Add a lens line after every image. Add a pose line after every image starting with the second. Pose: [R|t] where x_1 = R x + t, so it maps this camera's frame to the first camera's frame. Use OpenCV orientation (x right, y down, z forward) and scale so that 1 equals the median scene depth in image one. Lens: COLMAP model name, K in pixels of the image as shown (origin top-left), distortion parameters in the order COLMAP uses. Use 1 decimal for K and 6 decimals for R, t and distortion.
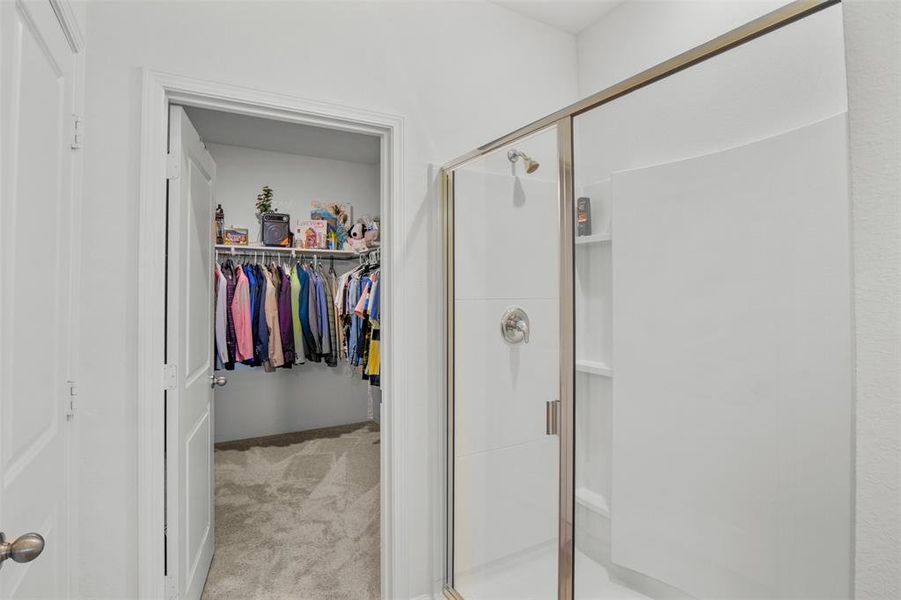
lens RADIAL K [[457.7, 0, 451.8], [0, 457.7, 284.0], [0, 0, 1]] dist [-0.039425, 0.001560]
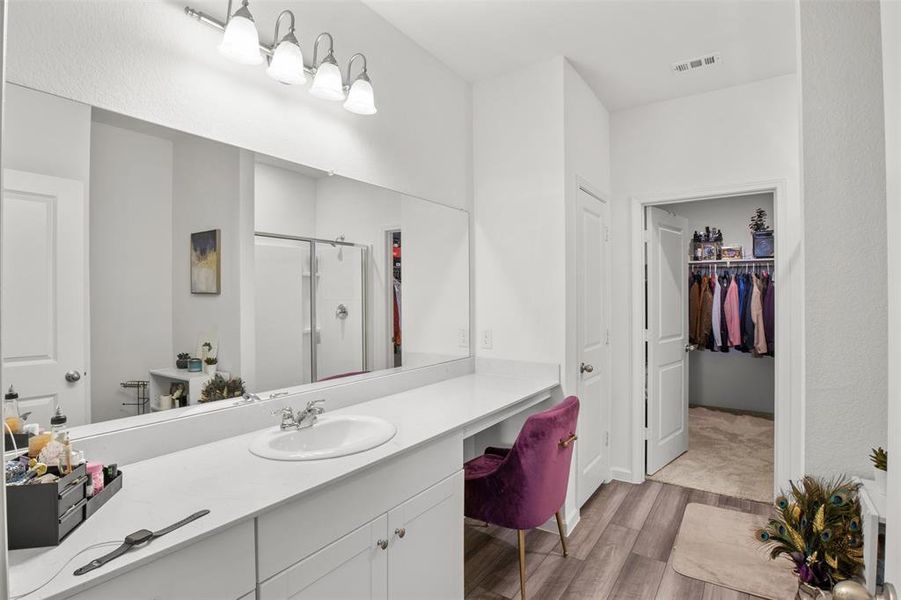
lens RADIAL K [[465.9, 0, 449.3], [0, 465.9, 286.9], [0, 0, 1]] dist [0.000179, 0.000858]
pose [[0.433759, -0.016095, -0.900885, 0.410857], [0.017404, 0.999804, -0.009483, -0.008015], [0.900861, -0.011565, 0.433954, -0.347298]]
